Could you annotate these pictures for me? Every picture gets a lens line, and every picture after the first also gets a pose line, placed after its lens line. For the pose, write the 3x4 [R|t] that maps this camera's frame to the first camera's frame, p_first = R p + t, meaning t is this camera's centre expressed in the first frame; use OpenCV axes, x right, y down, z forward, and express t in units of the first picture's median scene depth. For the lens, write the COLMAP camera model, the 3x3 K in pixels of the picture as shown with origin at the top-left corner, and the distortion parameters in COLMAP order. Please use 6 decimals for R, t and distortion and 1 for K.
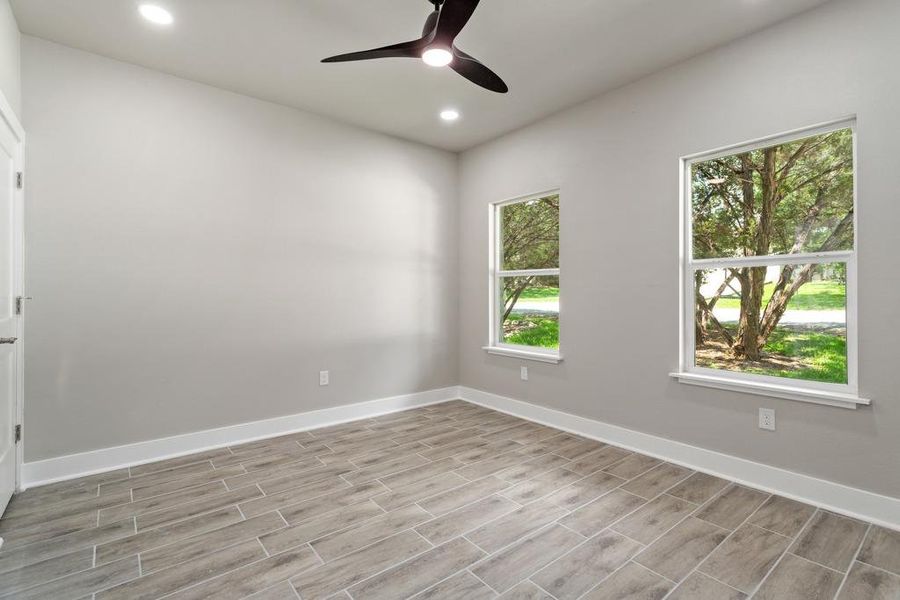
lens RADIAL K [[423.7, 0, 457.2], [0, 423.7, 298.0], [0, 0, 1]] dist [-0.000995, 0.001742]
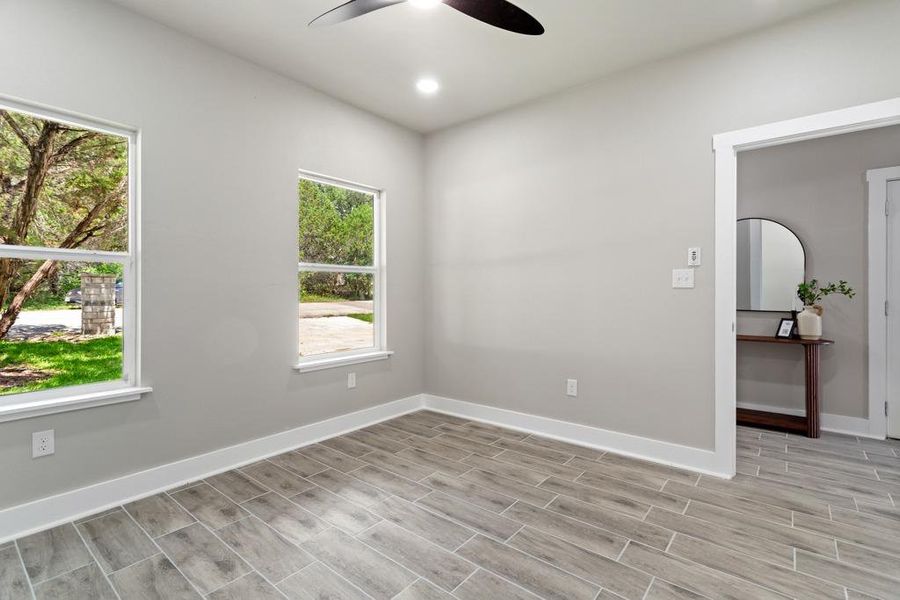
lens RADIAL K [[423.7, 0, 447.3], [0, 423.7, 303.3], [0, 0, 1]] dist [-0.000995, 0.001742]
pose [[-0.209000, -0.014876, 0.977803, -0.655634], [0.015841, 0.999702, 0.018596, 0.006699], [-0.977787, 0.019376, -0.208702, 0.898354]]
